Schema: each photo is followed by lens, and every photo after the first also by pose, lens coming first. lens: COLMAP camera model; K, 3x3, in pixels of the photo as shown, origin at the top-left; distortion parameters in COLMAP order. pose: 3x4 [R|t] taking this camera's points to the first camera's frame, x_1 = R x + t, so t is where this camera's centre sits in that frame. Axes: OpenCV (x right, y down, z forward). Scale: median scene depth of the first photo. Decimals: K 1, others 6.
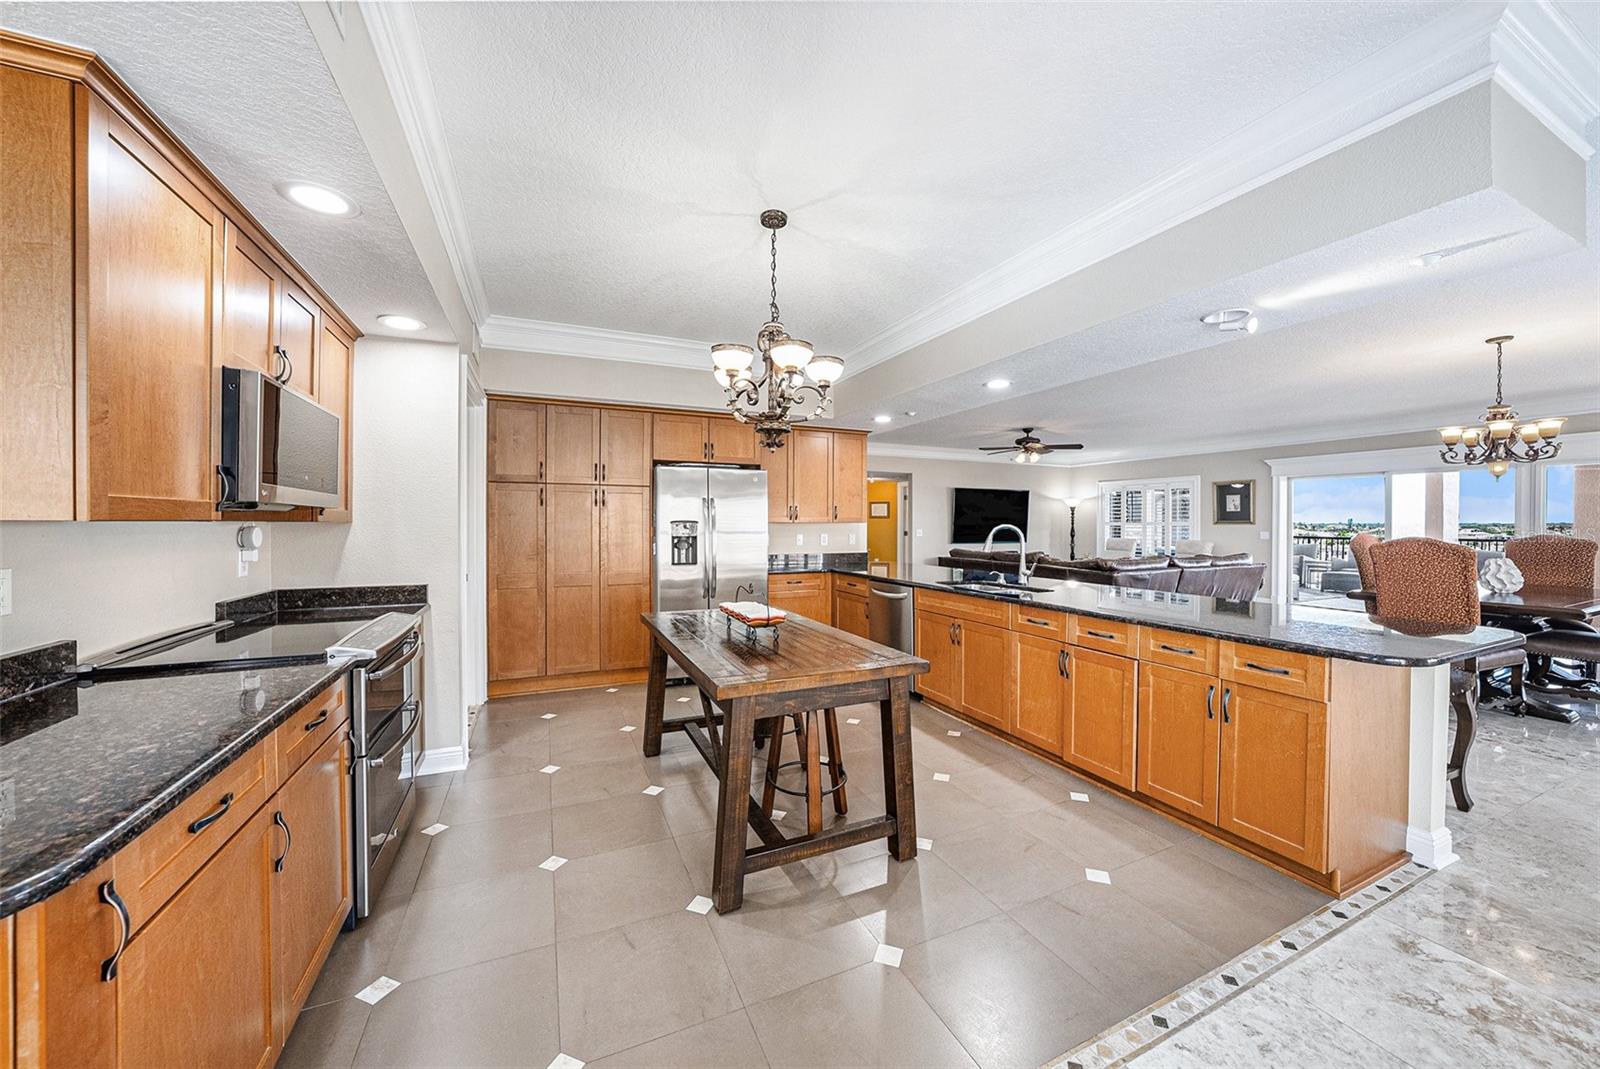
lens RADIAL K [[559.7, 0, 799.7], [0, 559.7, 527.3], [0, 0, 1]] dist [-0.029147, 0.006670]
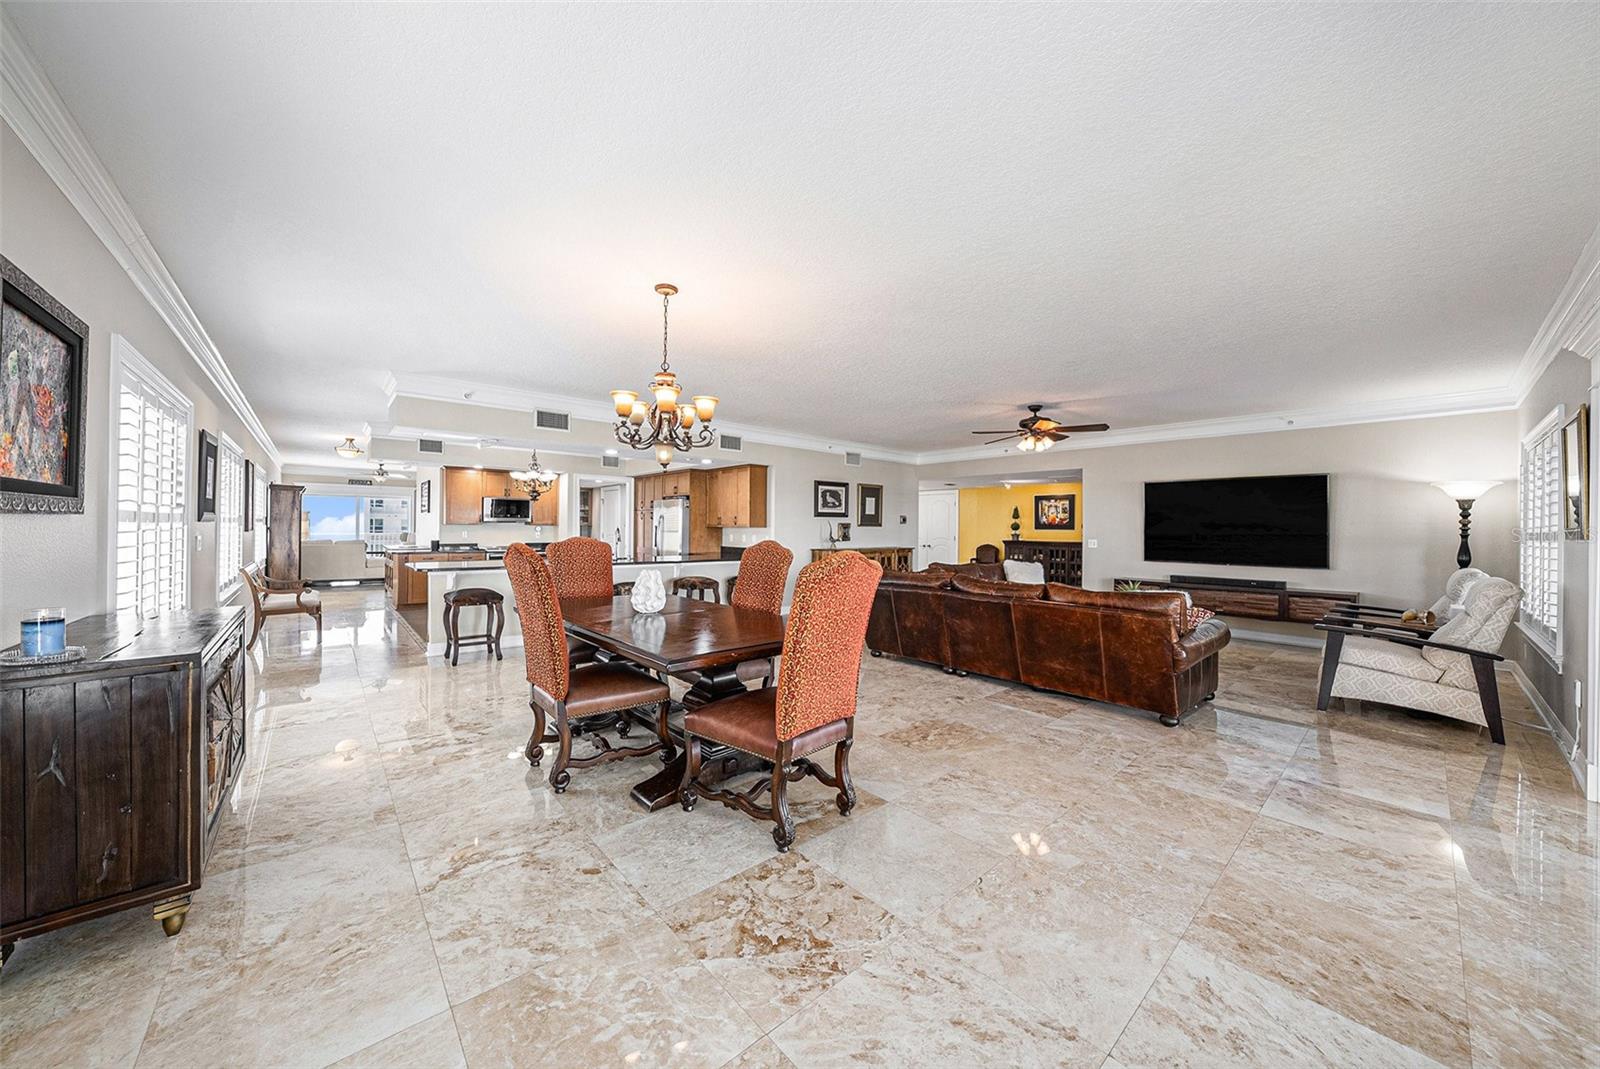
lens RADIAL K [[559.7, 0, 799.7], [0, 559.7, 527.3], [0, 0, 1]] dist [-0.029147, 0.006670]
pose [[0.296120, 0.000933, -0.955150, 2.099650], [-0.017821, 0.999831, -0.004548, -0.005104], [0.954984, 0.018368, 0.296087, 0.953048]]
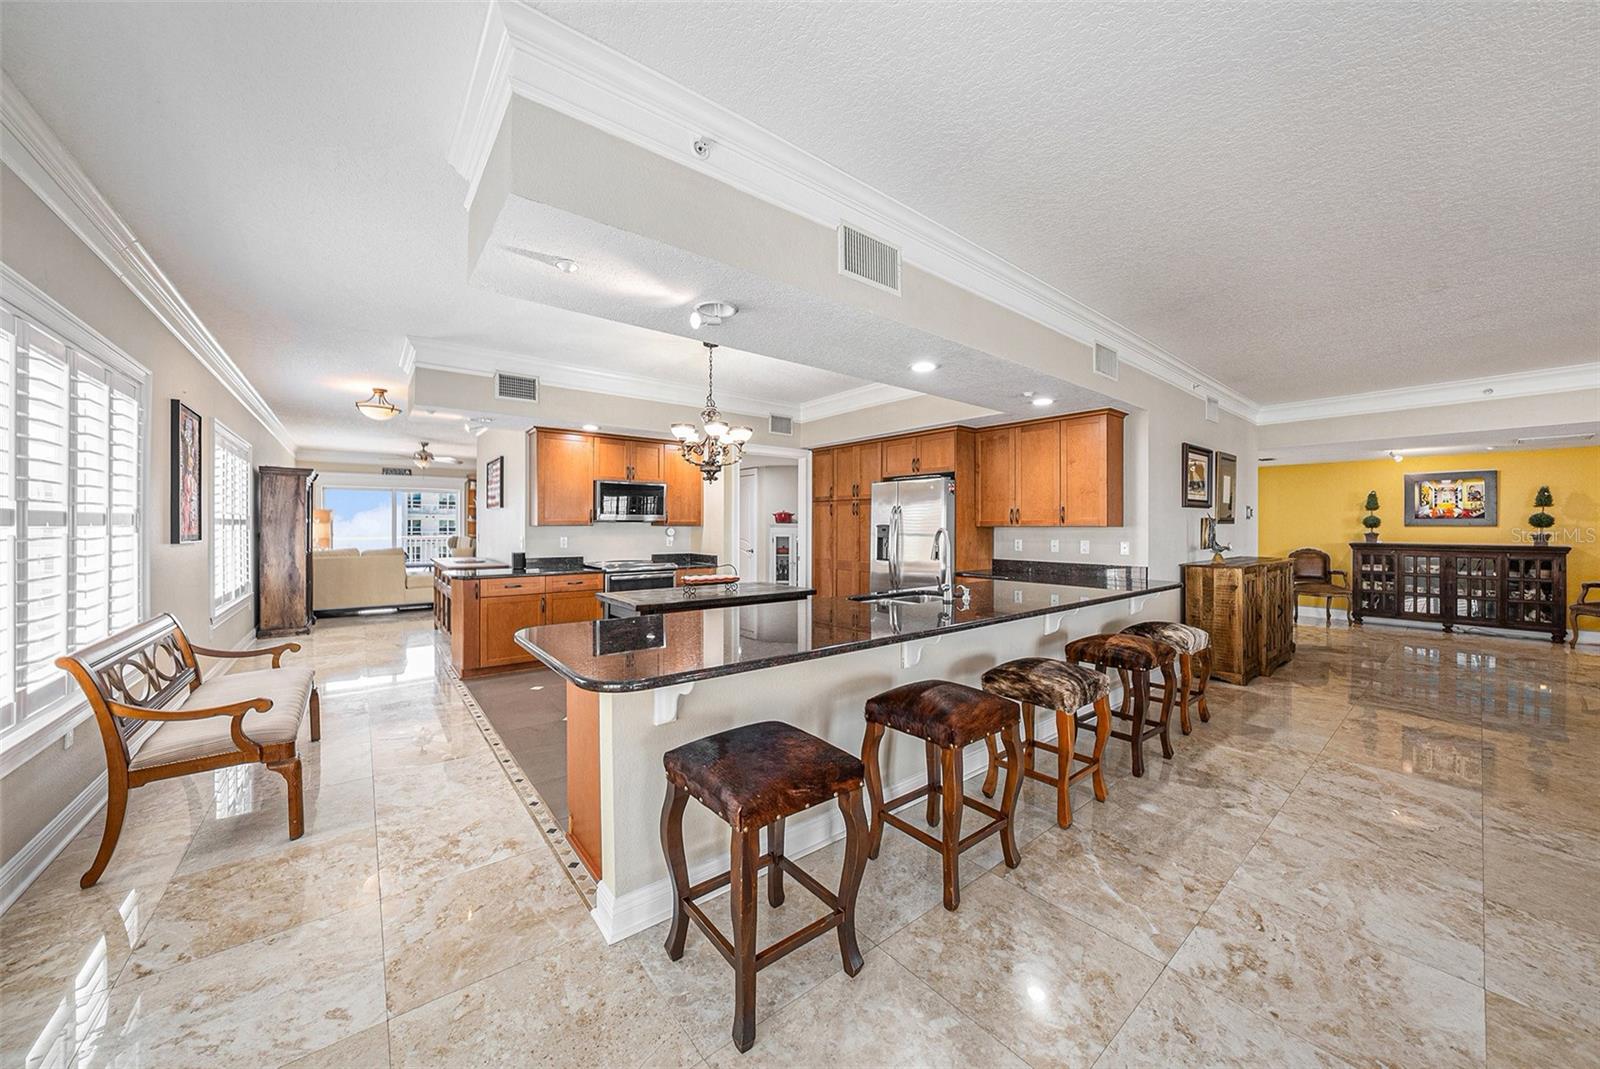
lens RADIAL K [[559.7, 0, 799.7], [0, 559.7, 527.3], [0, 0, 1]] dist [-0.029147, 0.006670]
pose [[0.252966, 0.001738, -0.967474, 1.117146], [-0.009854, 0.999951, -0.000780, -0.003554], [0.967425, 0.009731, 0.252971, 0.572038]]
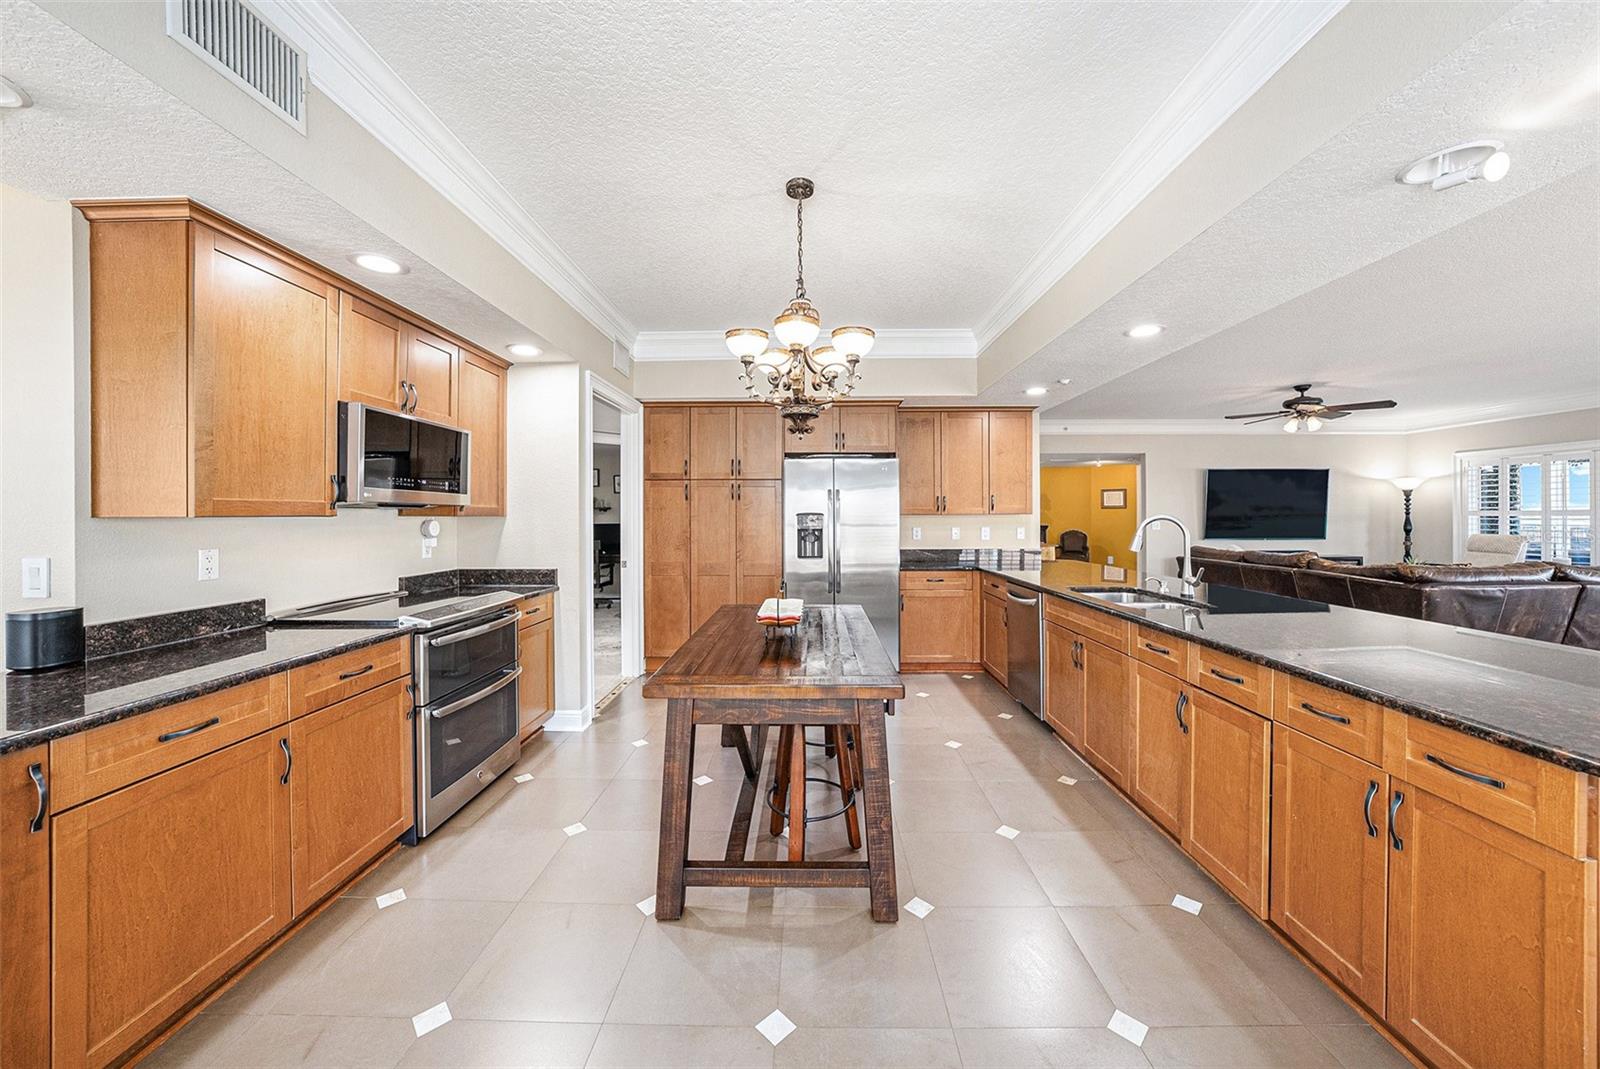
lens RADIAL K [[566.3, 0, 804.9], [0, 566.3, 516.1], [0, 0, 1]] dist [-0.030346, 0.006350]
pose [[0.906818, -0.004807, -0.421494, 0.240433], [0.002203, 0.999975, -0.006665, -0.000091], [0.421516, 0.005115, 0.906807, 0.104685]]
